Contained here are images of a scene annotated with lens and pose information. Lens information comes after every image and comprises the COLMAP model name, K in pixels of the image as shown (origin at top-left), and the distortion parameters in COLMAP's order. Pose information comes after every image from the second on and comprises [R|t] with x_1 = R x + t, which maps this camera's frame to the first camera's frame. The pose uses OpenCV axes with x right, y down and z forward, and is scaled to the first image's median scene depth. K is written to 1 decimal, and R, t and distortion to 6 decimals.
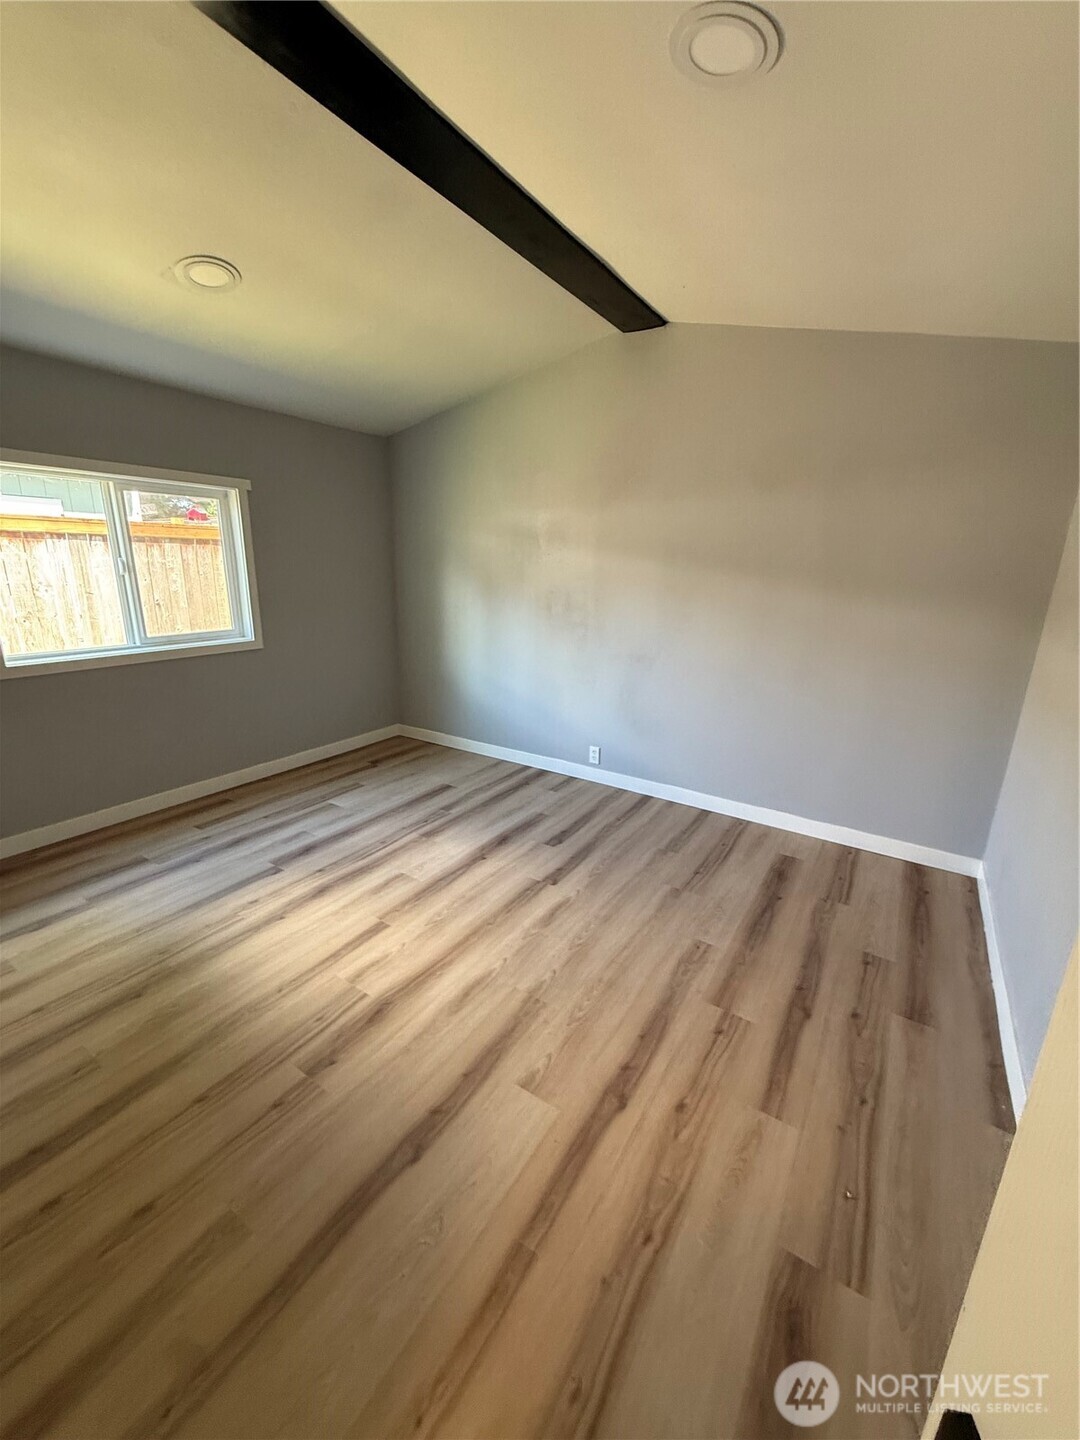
lens RADIAL K [[572.9, 0, 539.6], [0, 572.9, 718.3], [0, 0, 1]] dist [-0.000672, 0.000209]
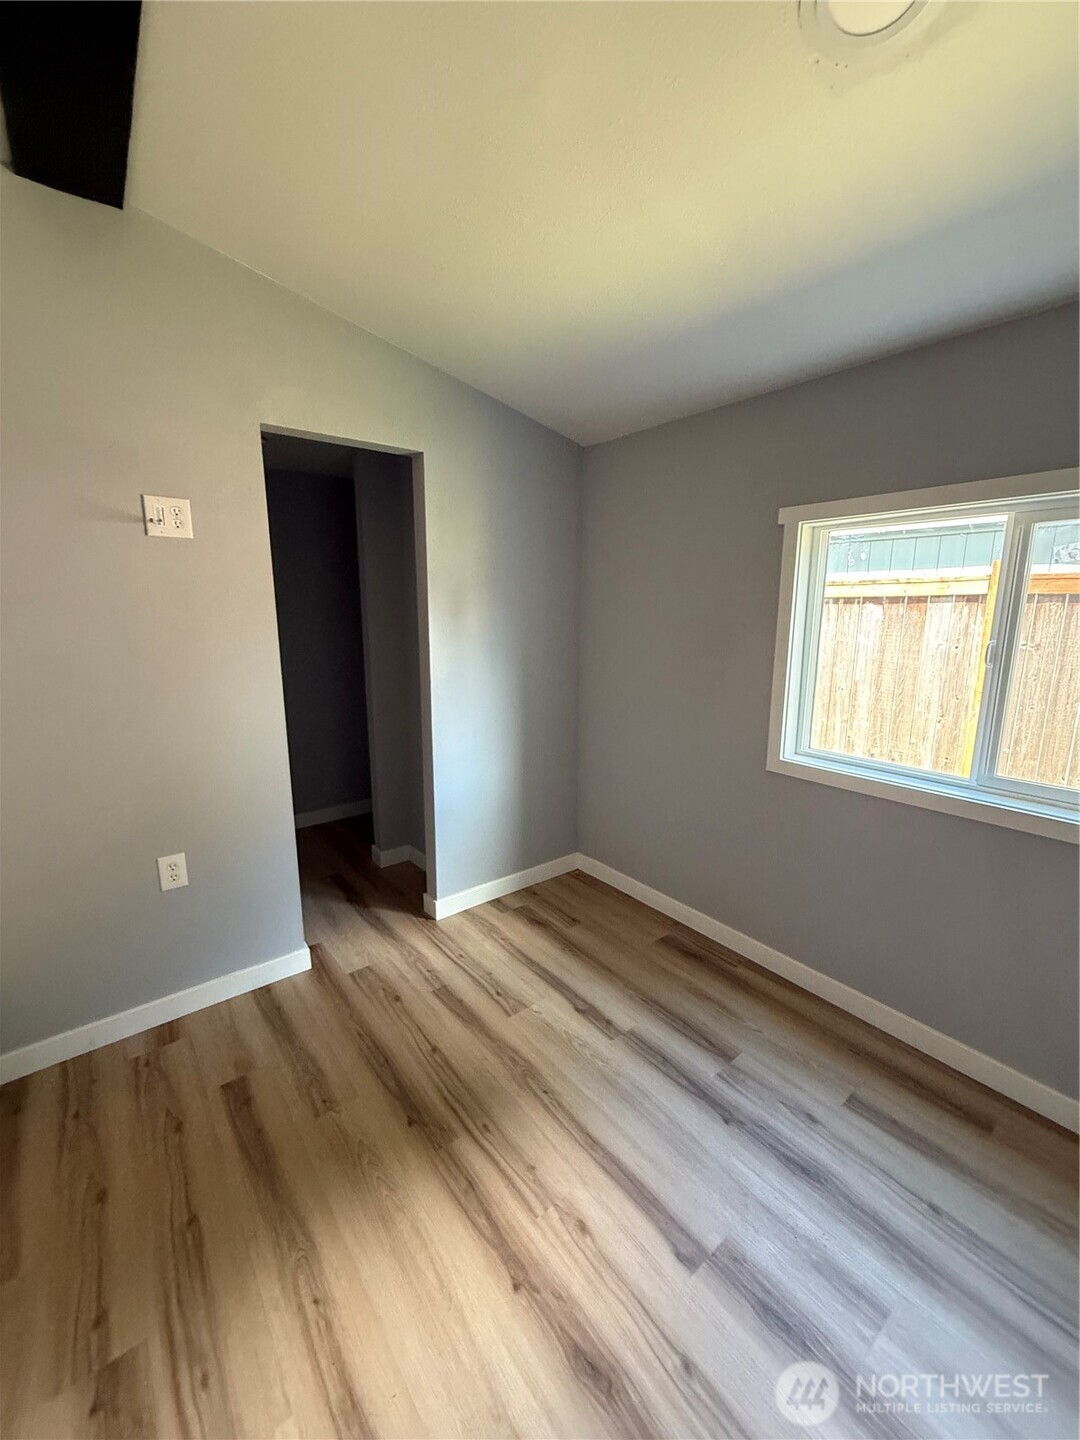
lens RADIAL K [[572.9, 0, 539.6], [0, 572.9, 718.3], [0, 0, 1]] dist [-0.000672, 0.000209]
pose [[-0.328830, 0.148424, -0.932653, -0.031504], [-0.261674, 0.934585, 0.240991, -0.247472], [0.907413, 0.323296, -0.268481, 0.868471]]
